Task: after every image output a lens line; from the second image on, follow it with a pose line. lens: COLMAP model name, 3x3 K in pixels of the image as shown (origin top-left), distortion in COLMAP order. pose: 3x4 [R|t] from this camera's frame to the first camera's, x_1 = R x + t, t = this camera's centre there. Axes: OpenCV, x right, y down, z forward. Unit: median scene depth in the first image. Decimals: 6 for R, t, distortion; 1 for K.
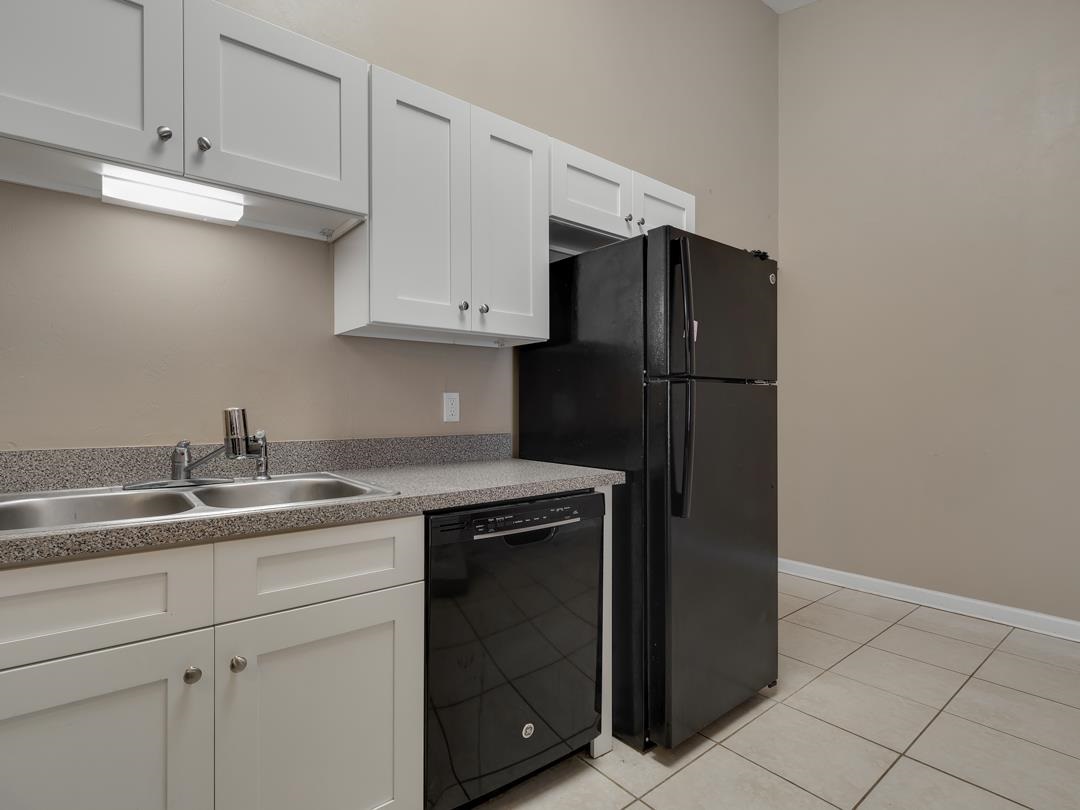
lens RADIAL K [[545.3, 0, 532.7], [0, 545.3, 405.5], [0, 0, 1]] dist [0.003551, -0.000860]
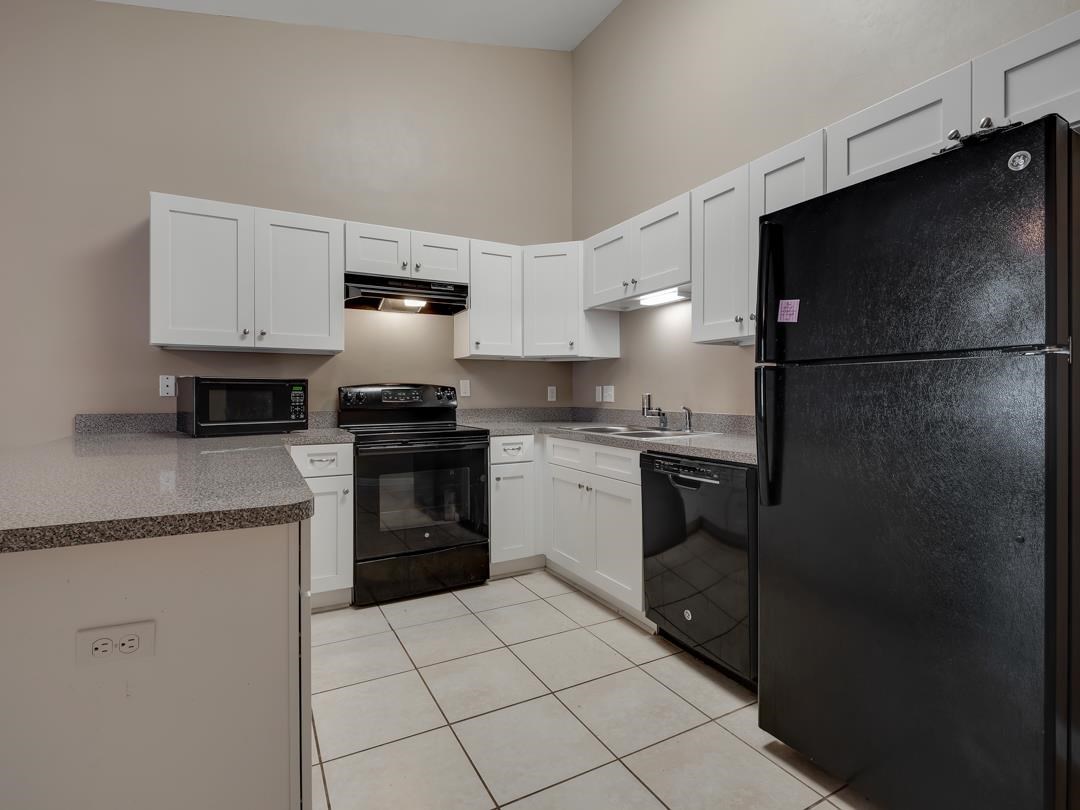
lens RADIAL K [[523.0, 0, 536.8], [0, 523.0, 398.1], [0, 0, 1]] dist [0.004633, -0.008184]
pose [[-0.185813, 0.010711, -0.982527, 1.374691], [0.004020, 0.999941, 0.010141, -0.001957], [0.982577, -0.002065, -0.185845, 0.820444]]
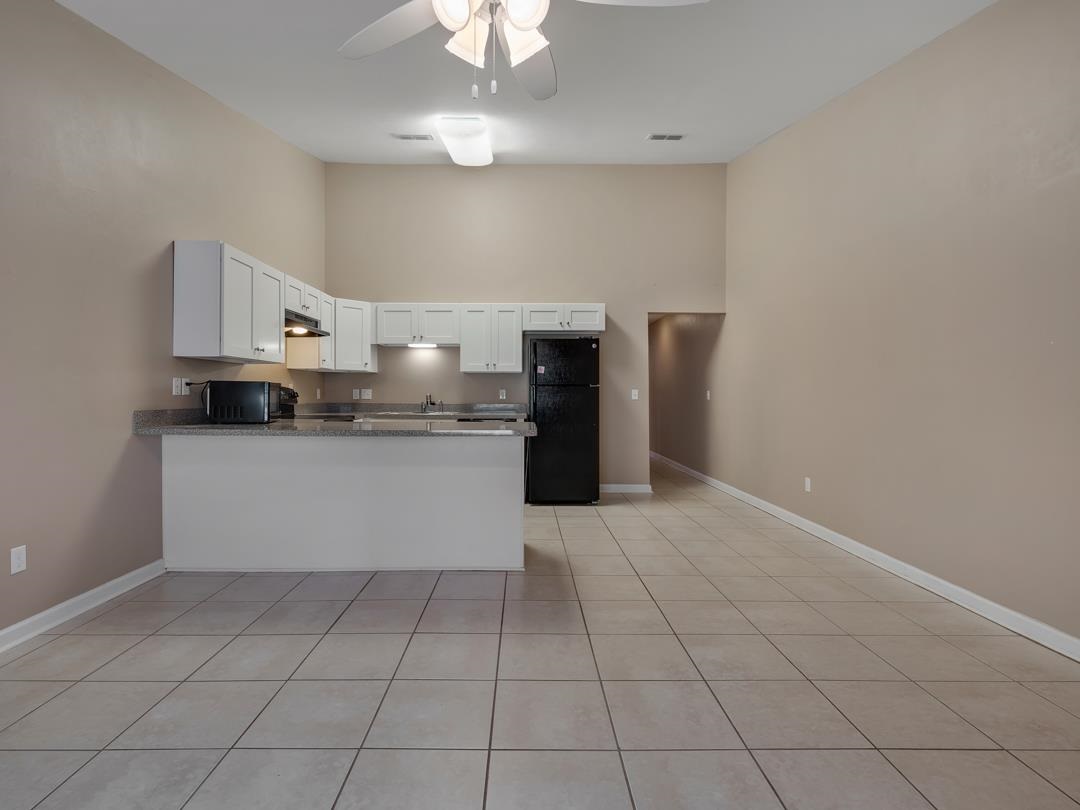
lens RADIAL K [[533.1, 0, 527.4], [0, 533.1, 394.5], [0, 0, 1]] dist [0.024558, -0.026077]
pose [[0.779941, 0.003433, -0.625843, 2.364144], [-0.001868, 0.999993, 0.003157, -0.007865], [0.625850, -0.001293, 0.779943, -1.583800]]
